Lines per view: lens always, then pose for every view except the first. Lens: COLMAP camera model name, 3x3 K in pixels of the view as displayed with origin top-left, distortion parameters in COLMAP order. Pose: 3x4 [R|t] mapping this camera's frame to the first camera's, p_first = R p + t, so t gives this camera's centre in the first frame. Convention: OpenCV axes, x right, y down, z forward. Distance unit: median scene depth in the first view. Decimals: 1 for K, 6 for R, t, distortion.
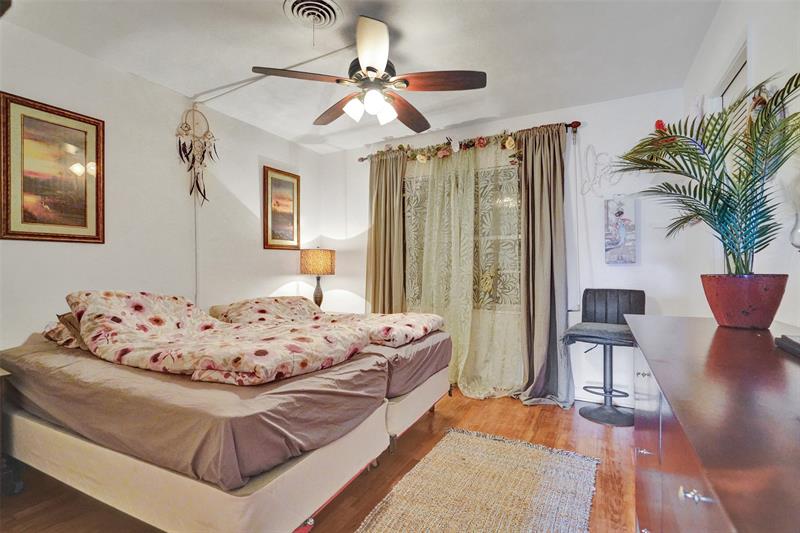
lens RADIAL K [[386.1, 0, 397.6], [0, 386.1, 269.9], [0, 0, 1]] dist [-0.009644, 0.004905]
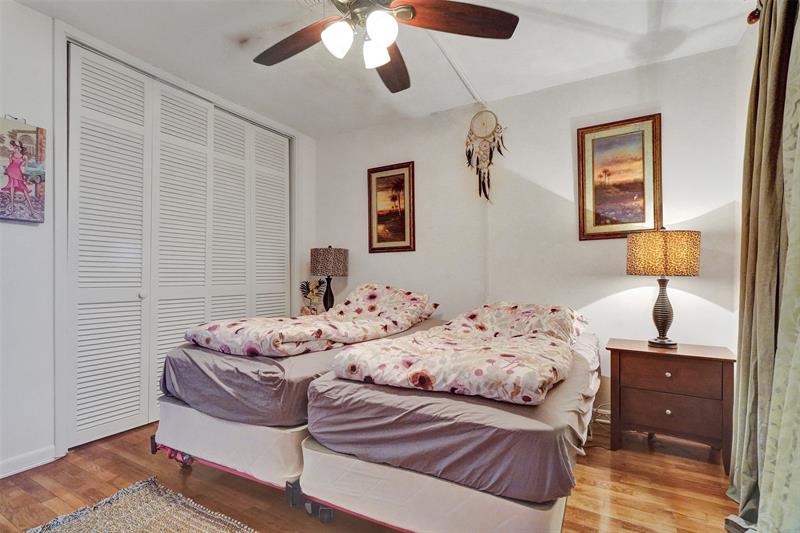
lens RADIAL K [[386.1, 0, 400.5], [0, 386.1, 272.3], [0, 0, 1]] dist [-0.009644, 0.004905]
pose [[-0.040077, -0.006176, -0.999177, 0.495152], [0.002015, 0.999978, -0.006262, 0.012667], [0.999195, -0.002264, -0.040064, 0.829670]]
